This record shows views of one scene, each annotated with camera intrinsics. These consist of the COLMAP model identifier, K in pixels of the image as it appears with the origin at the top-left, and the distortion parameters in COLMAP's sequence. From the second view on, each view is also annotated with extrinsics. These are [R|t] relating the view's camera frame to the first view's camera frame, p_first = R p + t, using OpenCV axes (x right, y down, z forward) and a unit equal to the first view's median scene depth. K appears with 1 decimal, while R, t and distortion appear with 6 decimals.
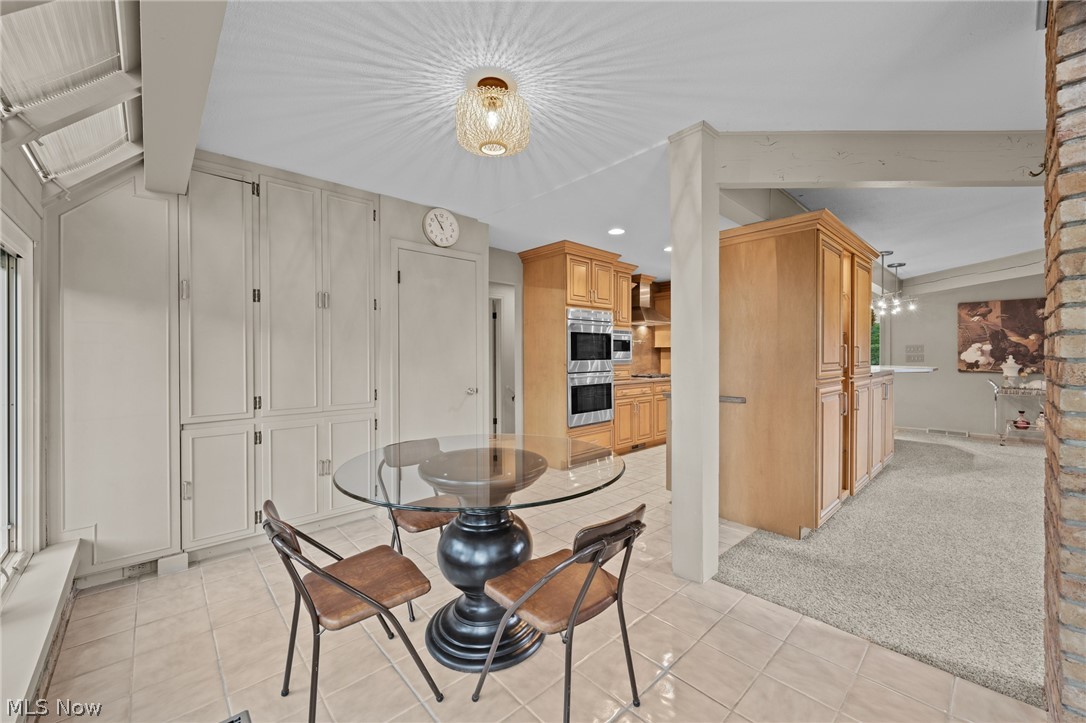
lens RADIAL K [[421.7, 0, 544.9], [0, 421.7, 358.7], [0, 0, 1]] dist [0.000418, -0.000147]
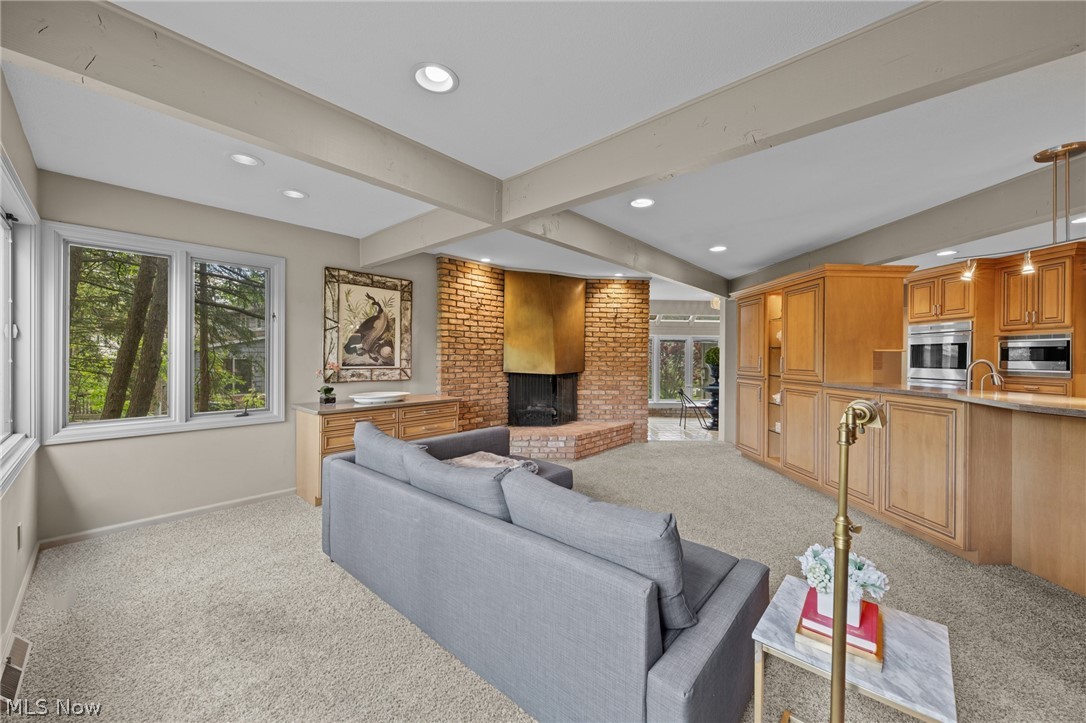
lens RADIAL K [[409.4, 0, 547.2], [0, 409.4, 357.8], [0, 0, 1]] dist [-0.000228, -0.000068]
pose [[-0.640342, -0.000560, -0.768089, 1.234054], [-0.013026, 0.999864, 0.010131, -0.017018], [0.767979, 0.016493, -0.640263, 0.703550]]
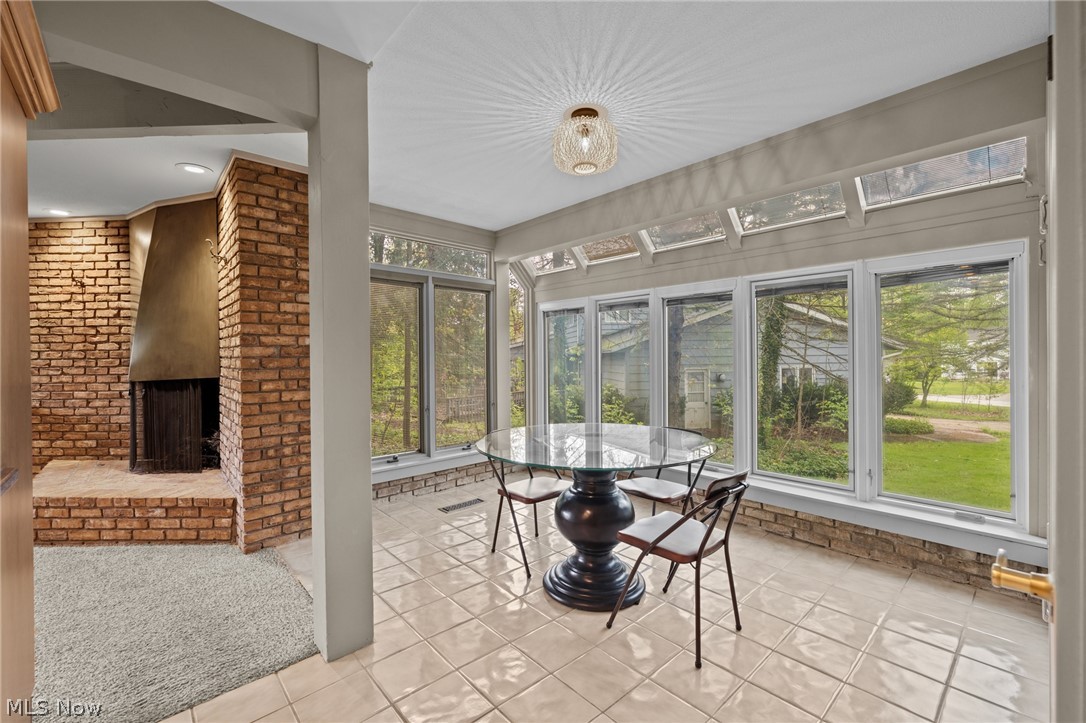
lens RADIAL K [[455.4, 0, 545.6], [0, 455.4, 358.8], [0, 0, 1]] dist [-0.000737, -0.000053]
pose [[-0.999903, 0.012100, 0.006888, -0.002359], [0.012188, 0.999844, 0.012796, -0.000975], [-0.006732, 0.012878, -0.999894, 0.705997]]
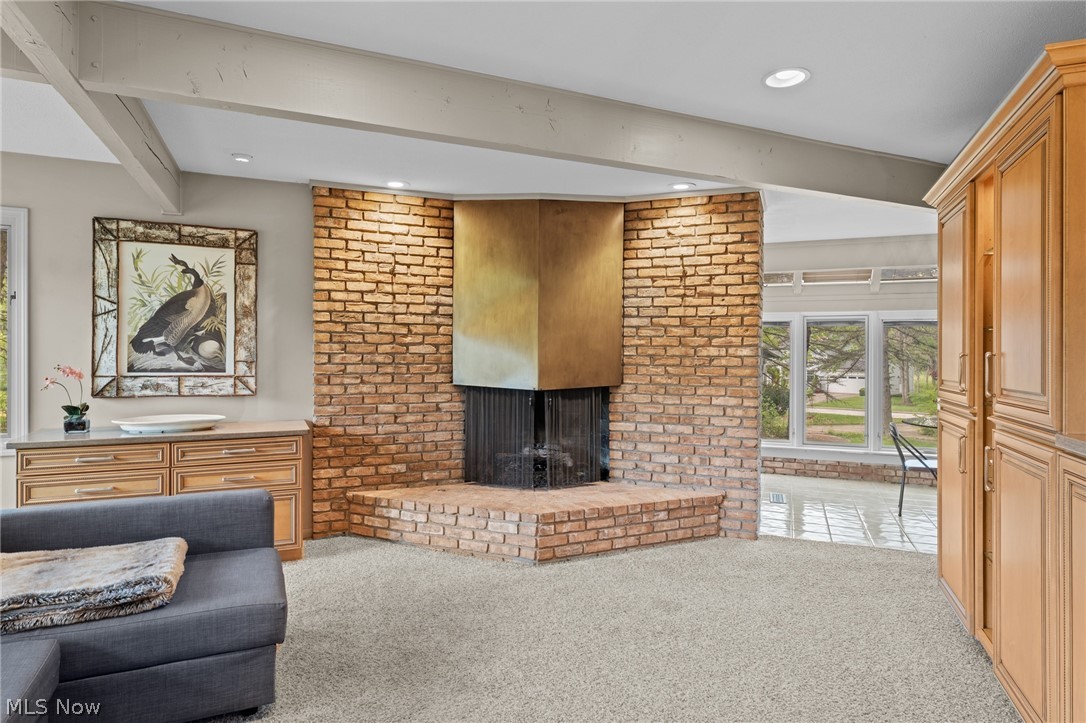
lens RADIAL K [[619.3, 0, 546.1], [0, 619.3, 358.8], [0, 0, 1]] dist [0.003466, -0.000641]
pose [[-0.901152, -0.000940, -0.433501, 0.827971], [-0.006121, 0.999926, 0.010554, -0.015371], [0.433459, 0.012164, -0.901091, 0.784596]]
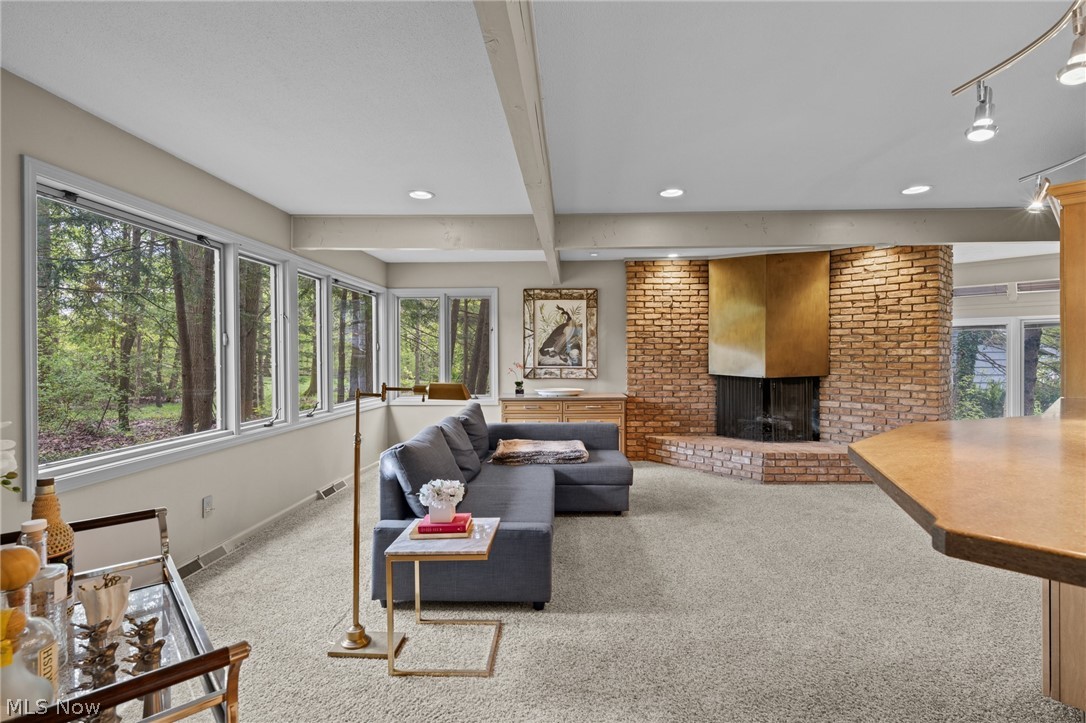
lens RADIAL K [[510.6, 0, 545.1], [0, 510.6, 359.2], [0, 0, 1]] dist [0.002811, 0.000545]
pose [[-0.999973, 0.004565, 0.005759, 0.918340], [0.004638, 0.999908, 0.012744, -0.018930], [-0.005700, 0.012770, -0.999902, 1.060384]]
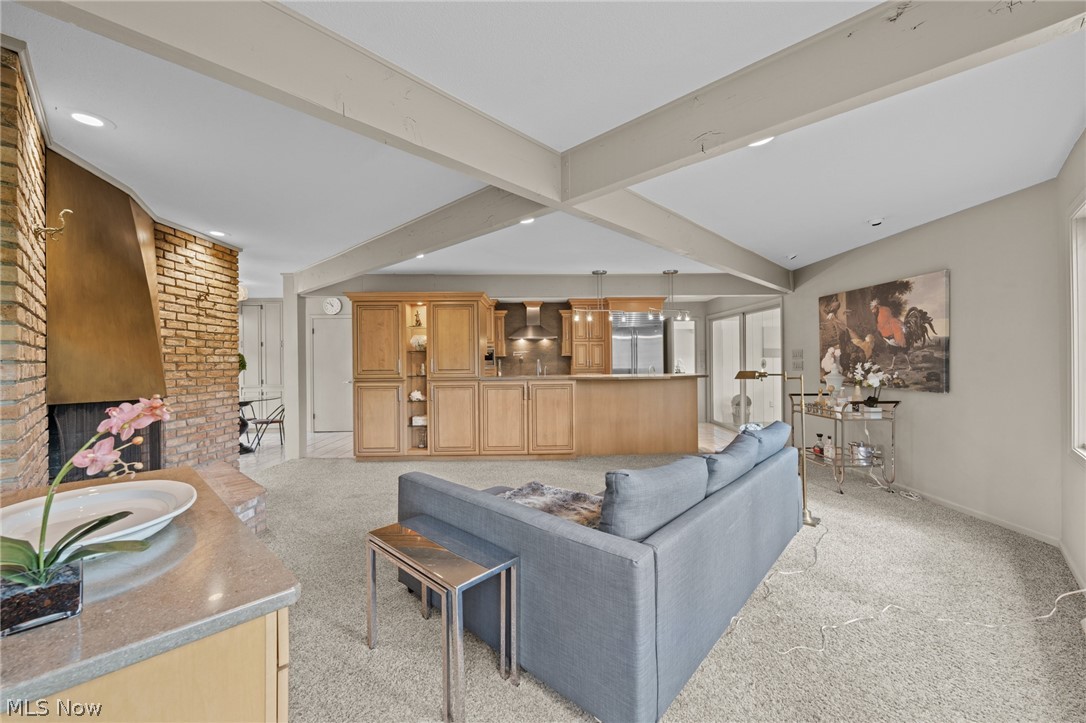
lens RADIAL K [[421.7, 0, 544.9], [0, 421.7, 358.7], [0, 0, 1]] dist [0.000418, -0.000147]
pose [[0.747025, -0.007070, -0.664759, 1.170882], [0.002724, 0.999968, -0.007573, -0.011386], [0.664791, 0.003847, 0.747020, 0.063389]]
